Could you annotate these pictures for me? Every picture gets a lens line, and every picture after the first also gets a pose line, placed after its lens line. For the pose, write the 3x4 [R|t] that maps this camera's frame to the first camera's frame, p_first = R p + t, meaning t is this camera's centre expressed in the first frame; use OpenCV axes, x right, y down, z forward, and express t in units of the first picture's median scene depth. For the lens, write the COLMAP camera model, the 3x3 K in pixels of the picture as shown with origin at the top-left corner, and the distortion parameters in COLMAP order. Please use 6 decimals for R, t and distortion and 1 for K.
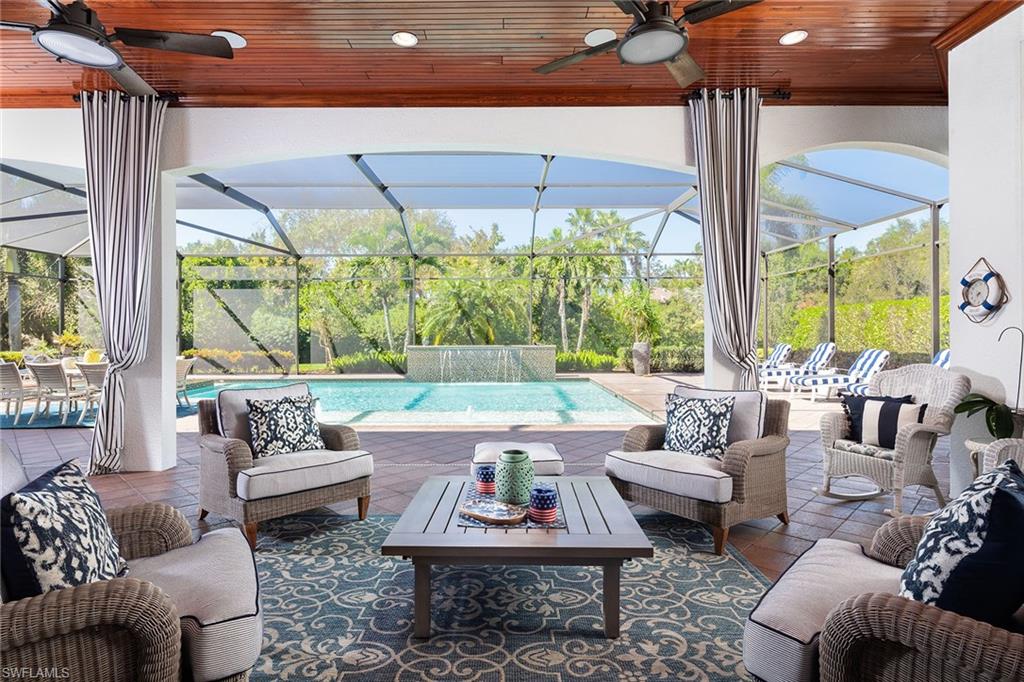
lens RADIAL K [[500.2, 0, 504.8], [0, 500.2, 337.8], [0, 0, 1]] dist [-0.005794, -0.000256]
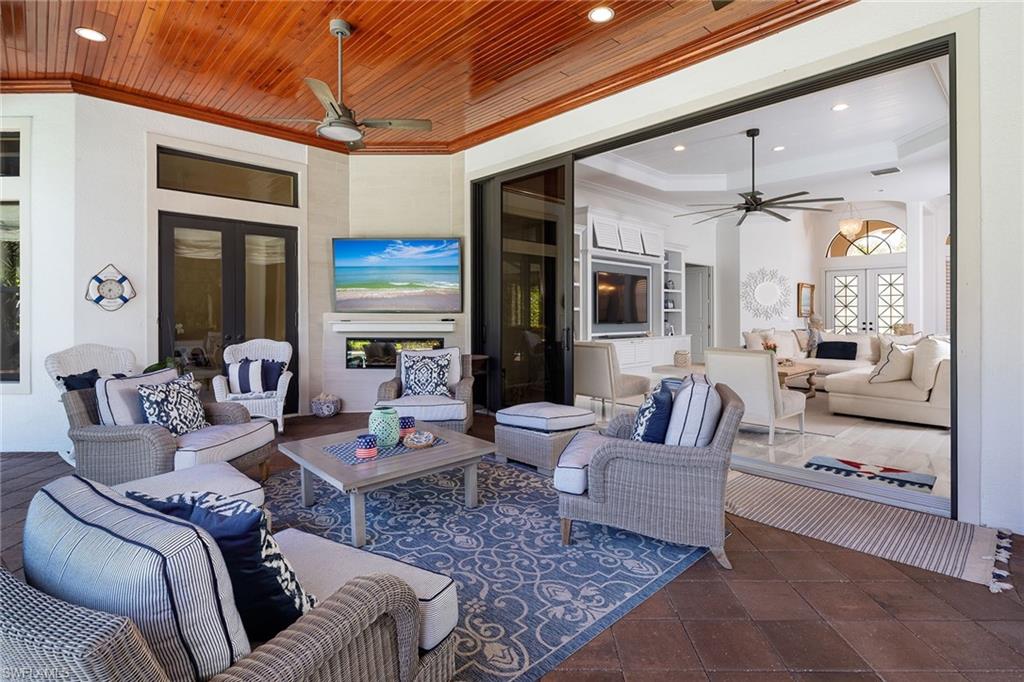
lens RADIAL K [[500.2, 0, 526.4], [0, 500.2, 319.6], [0, 0, 1]] dist [-0.005794, -0.000256]
pose [[-0.698404, 0.005591, 0.715682, -1.144461], [0.013856, 0.999888, 0.005710, -0.002508], [-0.715569, 0.013904, -0.698403, 1.590751]]
